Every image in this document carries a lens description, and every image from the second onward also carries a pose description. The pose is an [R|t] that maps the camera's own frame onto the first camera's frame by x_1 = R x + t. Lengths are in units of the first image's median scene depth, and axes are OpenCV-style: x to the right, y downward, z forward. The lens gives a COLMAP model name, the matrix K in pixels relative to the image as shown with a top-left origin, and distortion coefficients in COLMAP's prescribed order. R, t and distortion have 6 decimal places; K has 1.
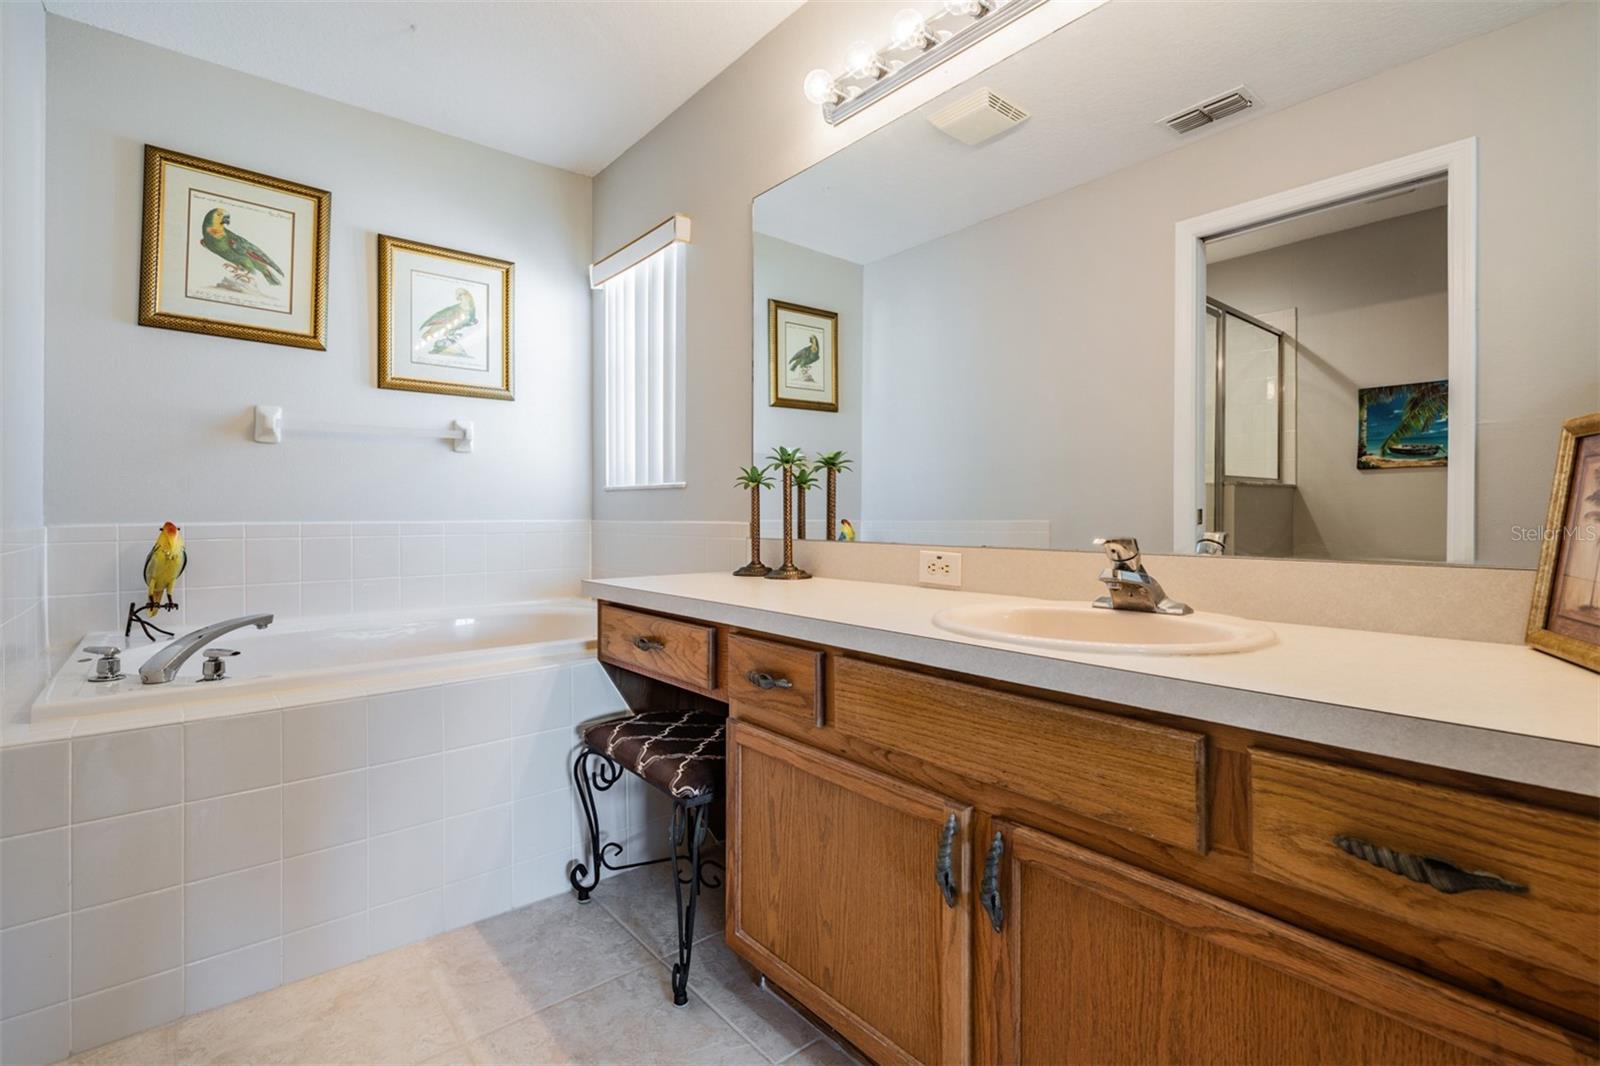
lens RADIAL K [[697.8, 0, 803.7], [0, 697.8, 510.7], [0, 0, 1]] dist [-0.000005, -0.000605]
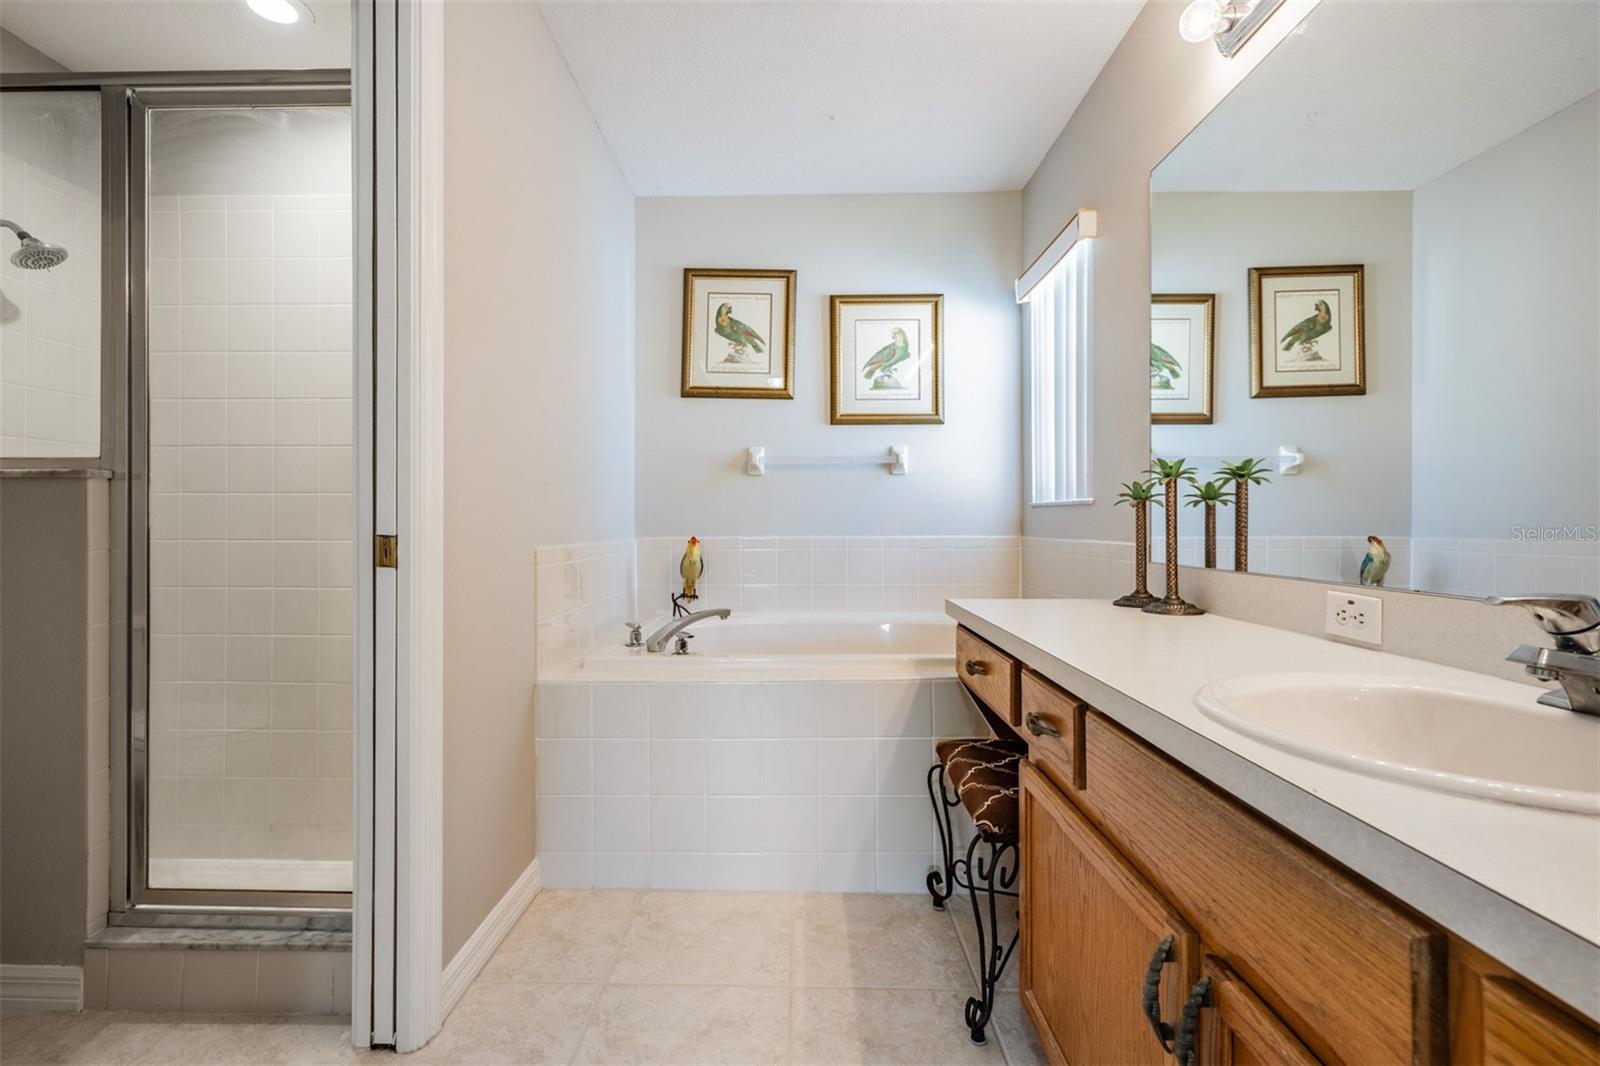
lens RADIAL K [[704.5, 0, 799.2], [0, 704.5, 521.9], [0, 0, 1]] dist [0.001453, -0.000738]
pose [[0.775417, -0.002327, -0.631445, 0.126547], [0.003063, 0.999995, 0.000076, -0.011358], [0.631442, -0.001993, 0.775421, 0.037026]]
